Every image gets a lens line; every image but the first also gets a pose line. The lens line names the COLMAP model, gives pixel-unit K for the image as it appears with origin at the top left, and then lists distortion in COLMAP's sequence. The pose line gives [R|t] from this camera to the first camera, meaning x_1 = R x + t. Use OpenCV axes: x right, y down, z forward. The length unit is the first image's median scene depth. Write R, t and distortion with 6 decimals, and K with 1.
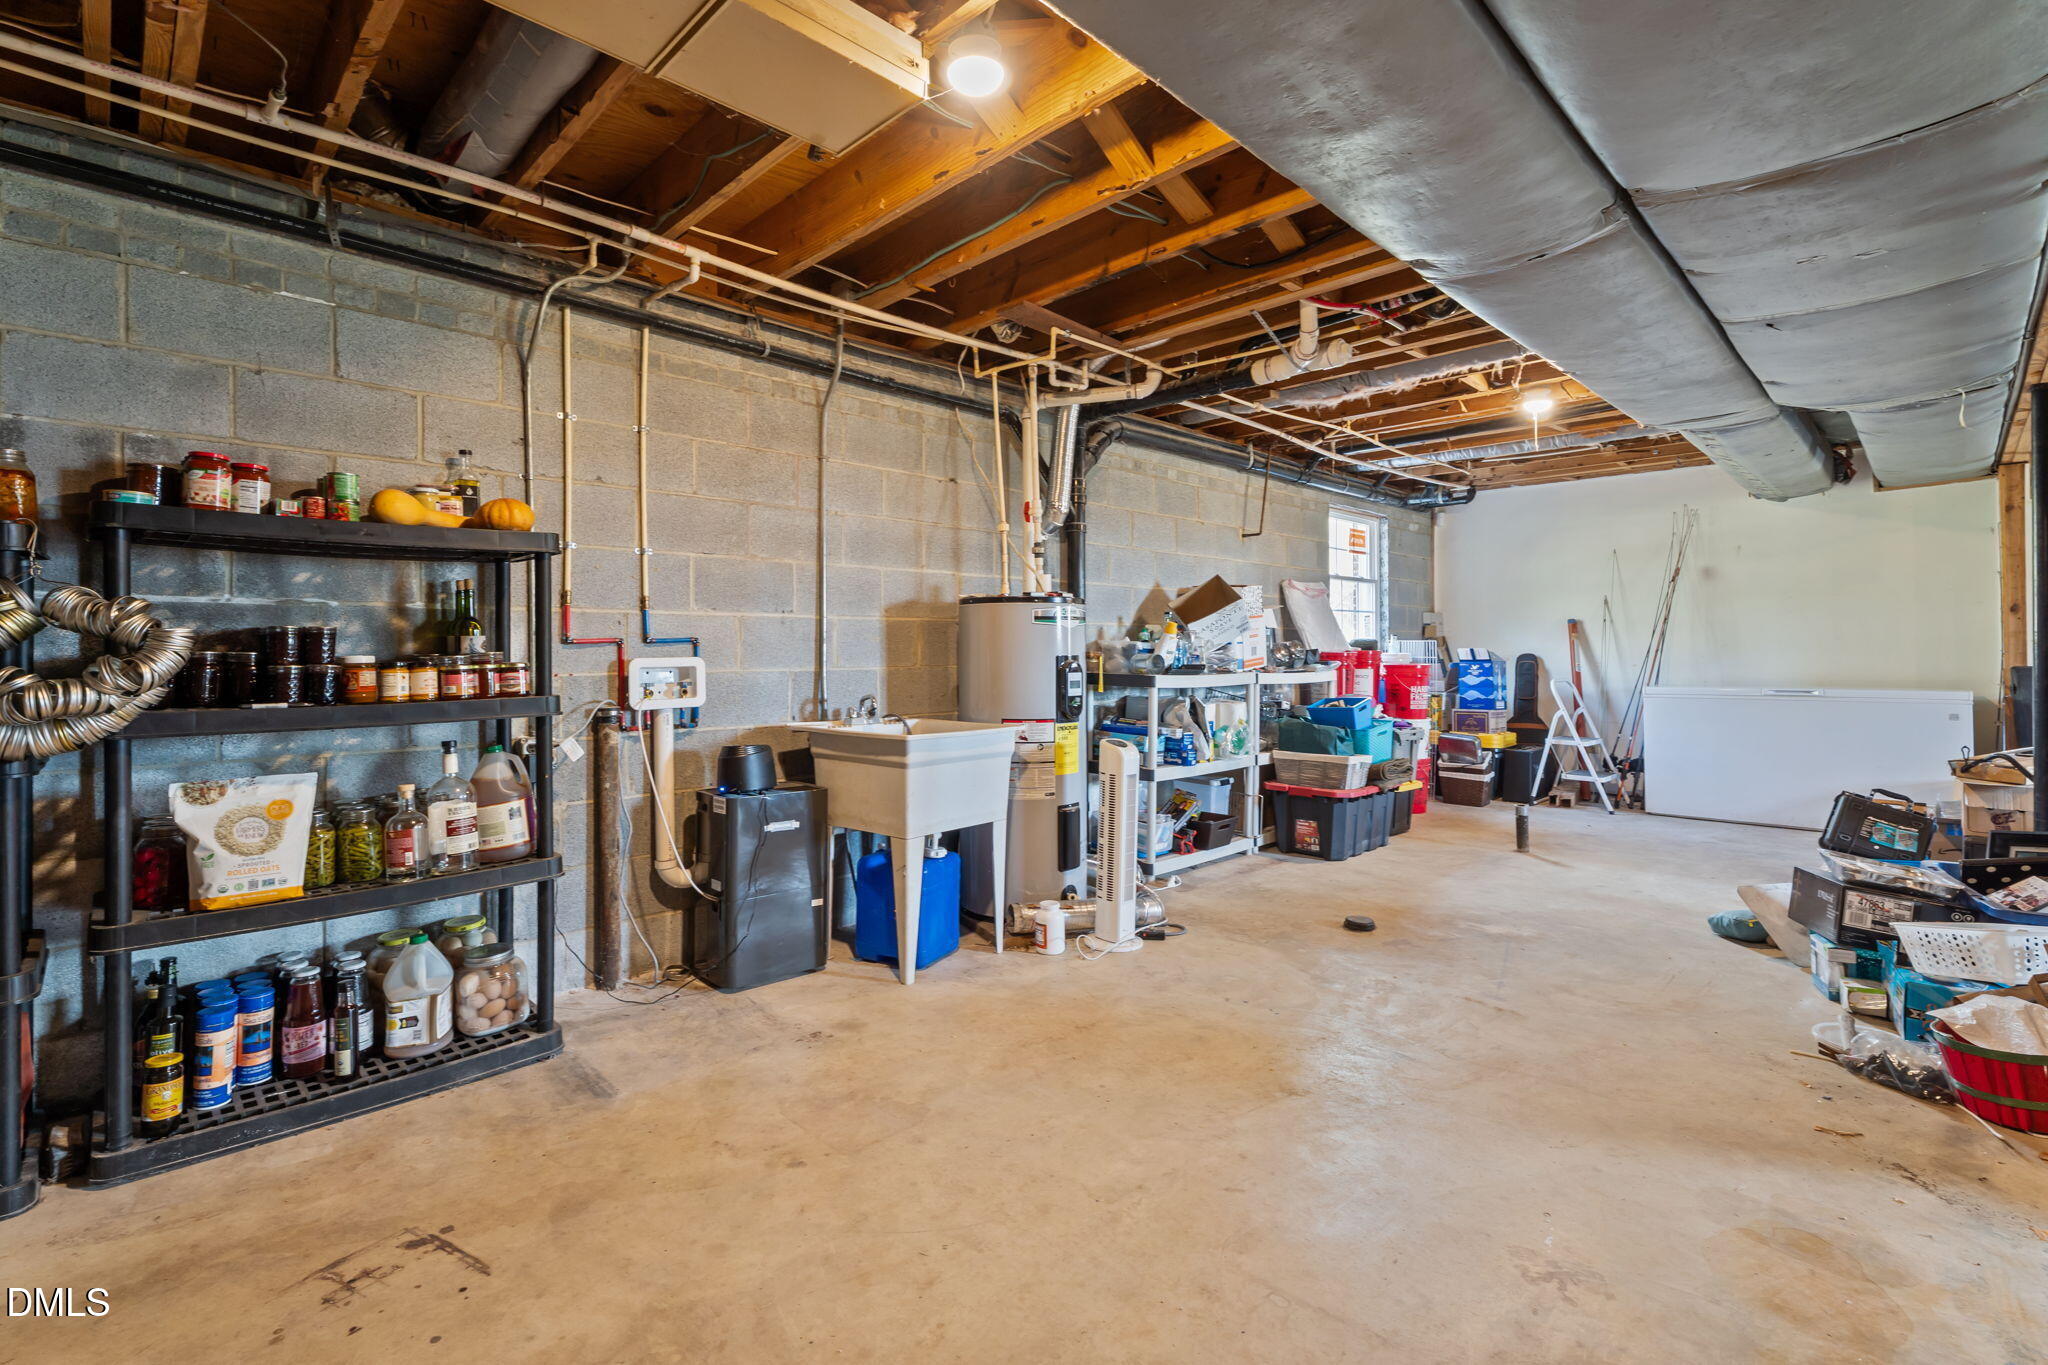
lens RADIAL K [[921.5, 0, 1024.0], [0, 921.5, 682.5], [0, 0, 1]] dist [0.000980, 0.000463]
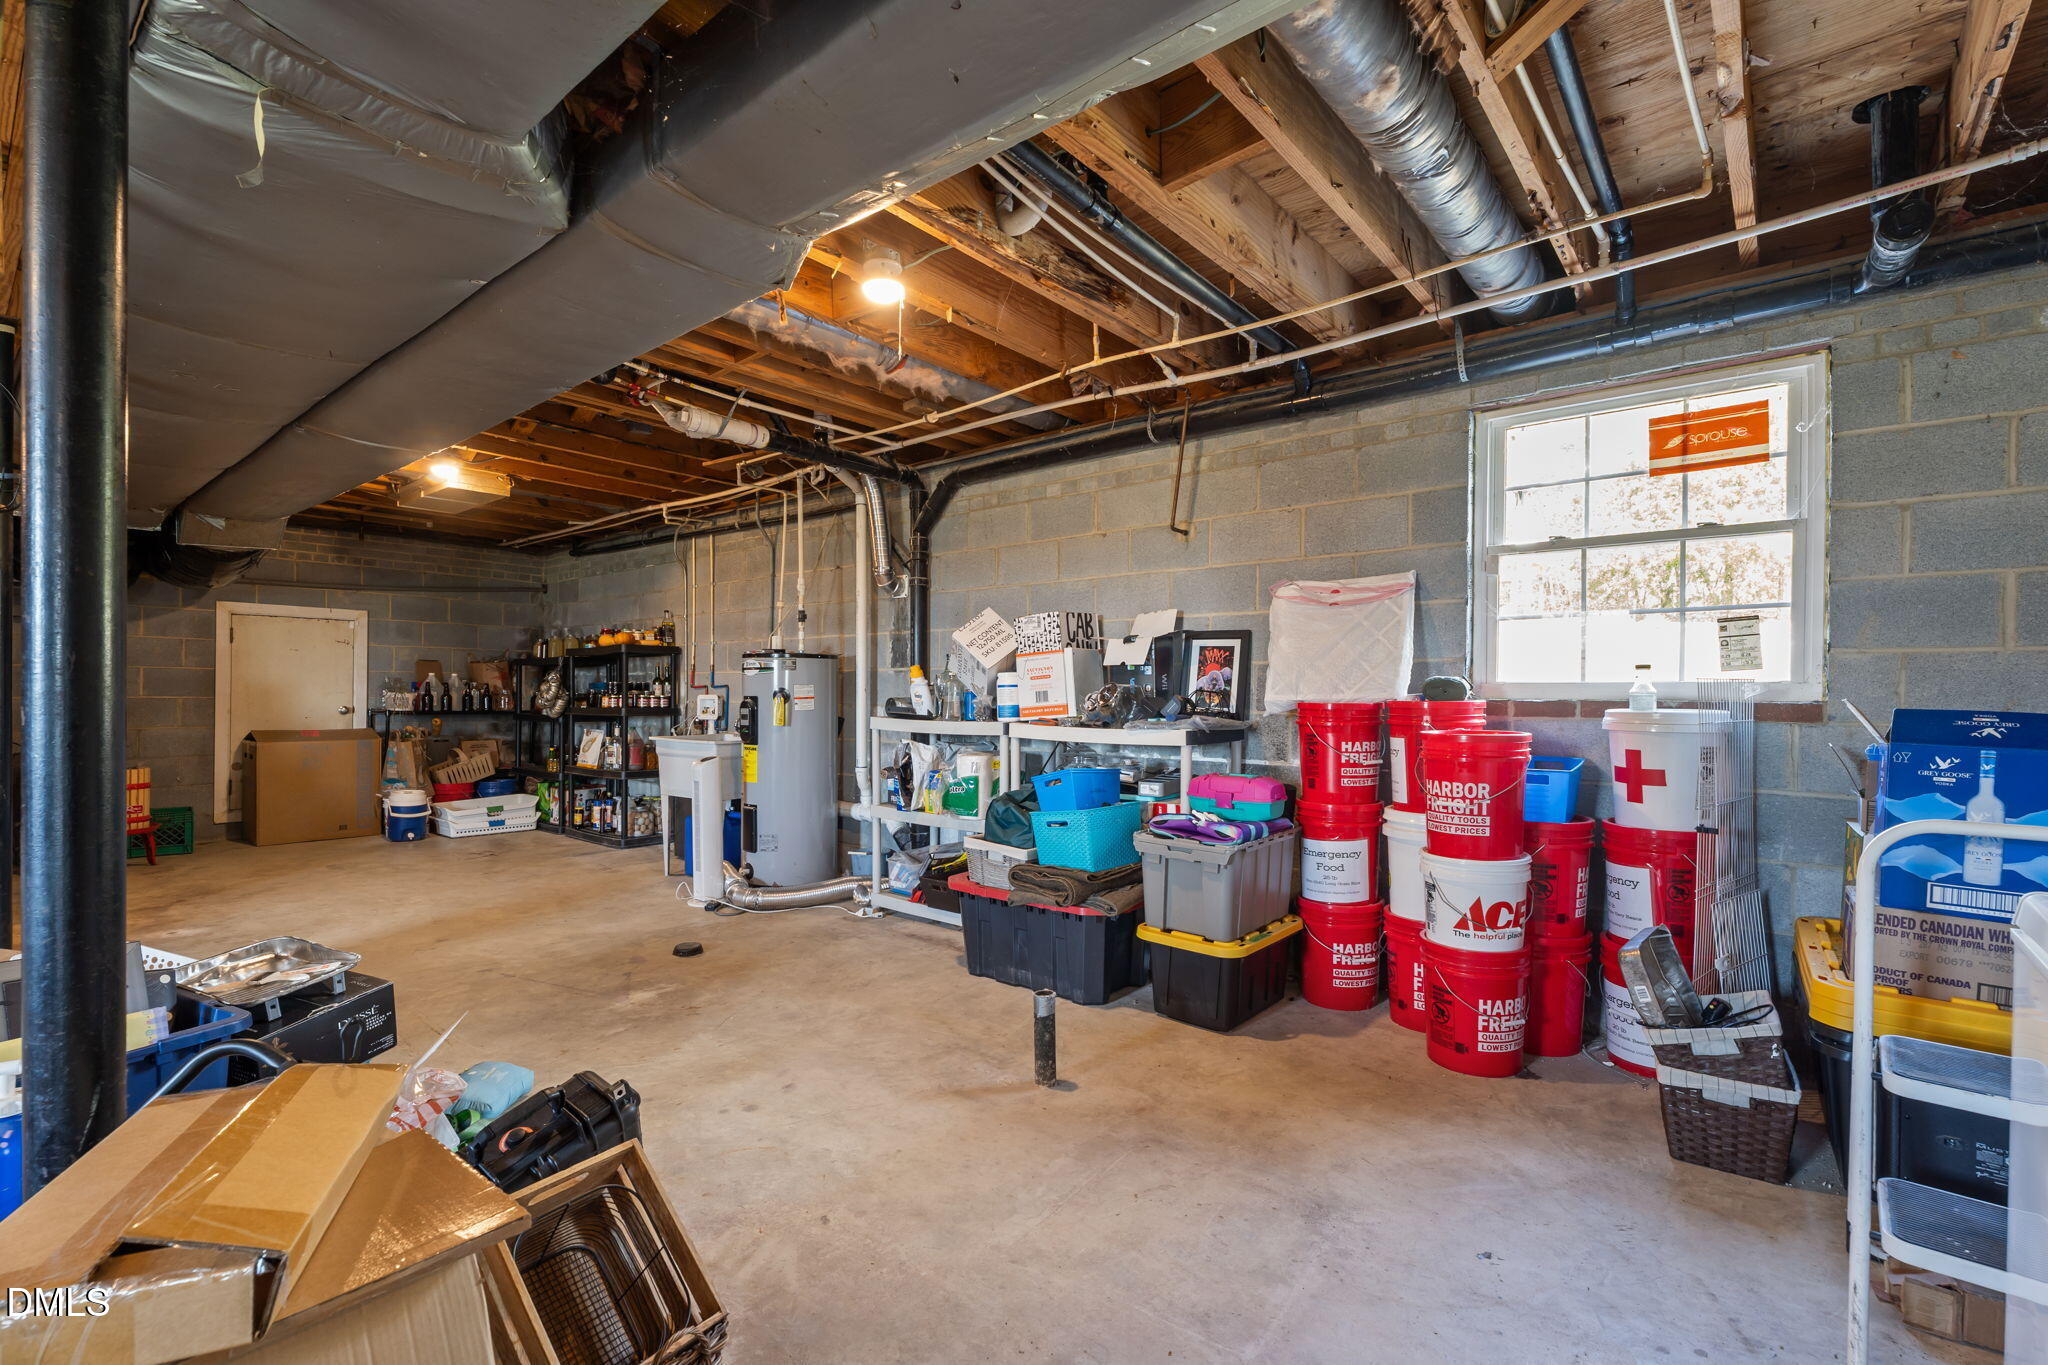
lens RADIAL K [[950.3, 0, 1024.4], [0, 950.3, 717.7], [0, 0, 1]] dist [0.000415, 0.000084]
pose [[0.095101, 0.015679, -0.995344, 1.334937], [-0.051416, 0.998619, 0.010819, -0.029684], [0.994139, 0.050147, 0.095776, 1.151615]]
